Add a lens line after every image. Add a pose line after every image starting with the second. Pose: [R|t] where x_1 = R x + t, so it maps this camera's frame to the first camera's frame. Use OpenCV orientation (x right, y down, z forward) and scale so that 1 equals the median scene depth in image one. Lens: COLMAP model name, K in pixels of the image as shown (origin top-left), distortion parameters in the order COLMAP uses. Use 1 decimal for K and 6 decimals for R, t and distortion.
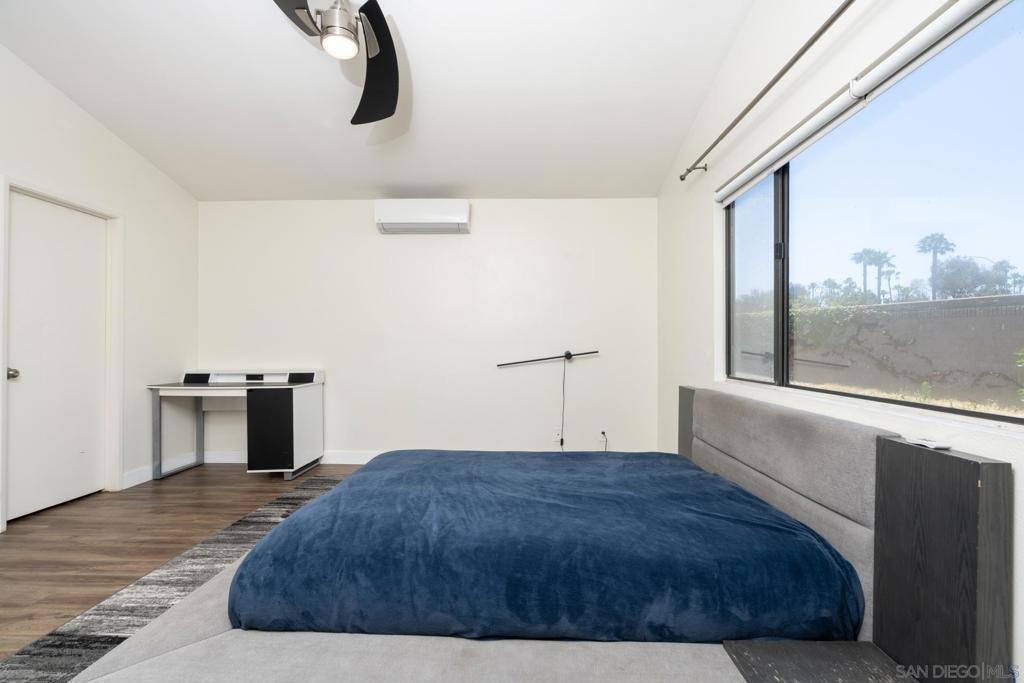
lens RADIAL K [[468.6, 0, 509.6], [0, 468.6, 347.2], [0, 0, 1]] dist [-0.001426, 0.001063]
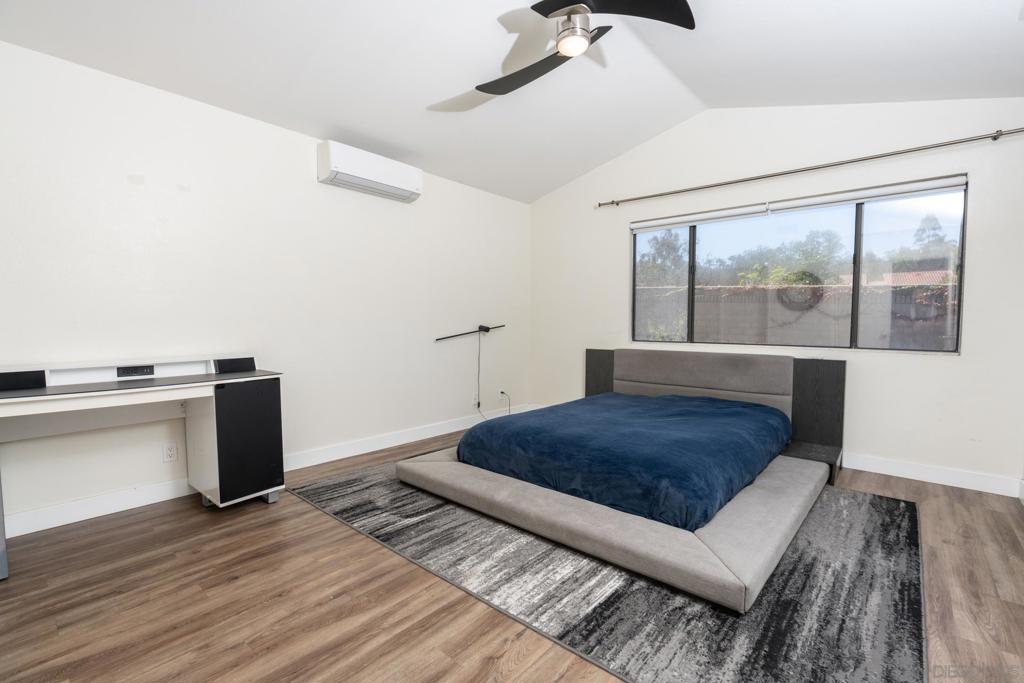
lens RADIAL K [[468.6, 0, 523.4], [0, 468.6, 349.7], [0, 0, 1]] dist [-0.001426, 0.001063]
pose [[0.610114, -0.047100, 0.790913, -1.142557], [-0.001135, 0.998179, 0.060319, -0.002130], [-0.792313, -0.037699, 0.608949, 0.347409]]
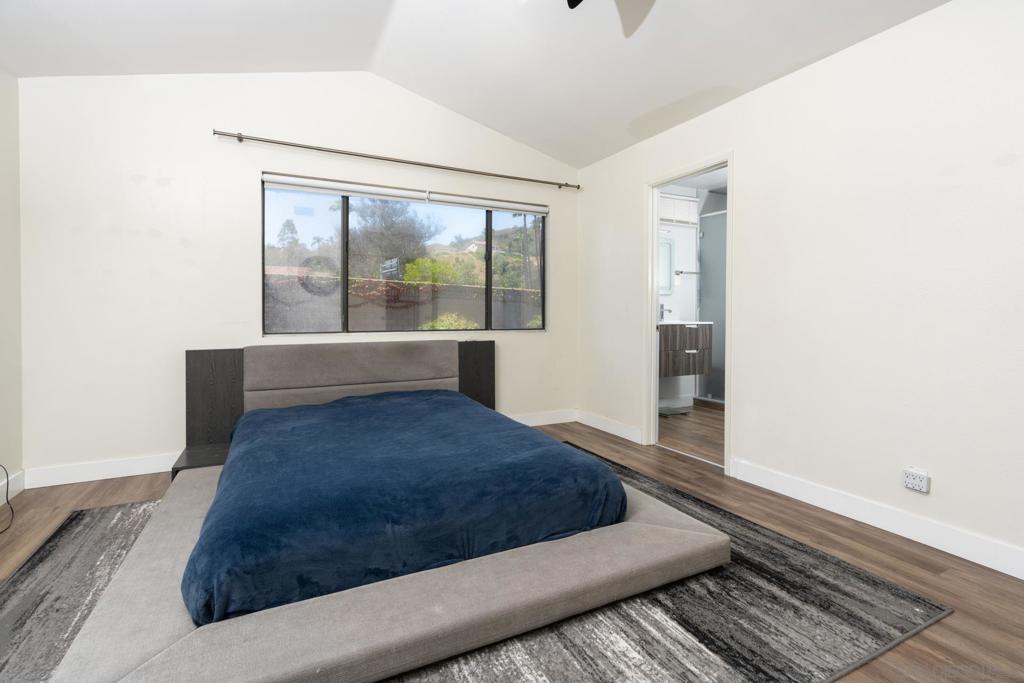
lens RADIAL K [[468.6, 0, 507.3], [0, 468.6, 310.0], [0, 0, 1]] dist [-0.001426, 0.001063]
pose [[-0.489078, -0.001783, 0.872238, -0.934930], [-0.000223, 0.999998, 0.001919, 0.002902], [-0.872240, 0.000744, -0.489078, 1.142655]]
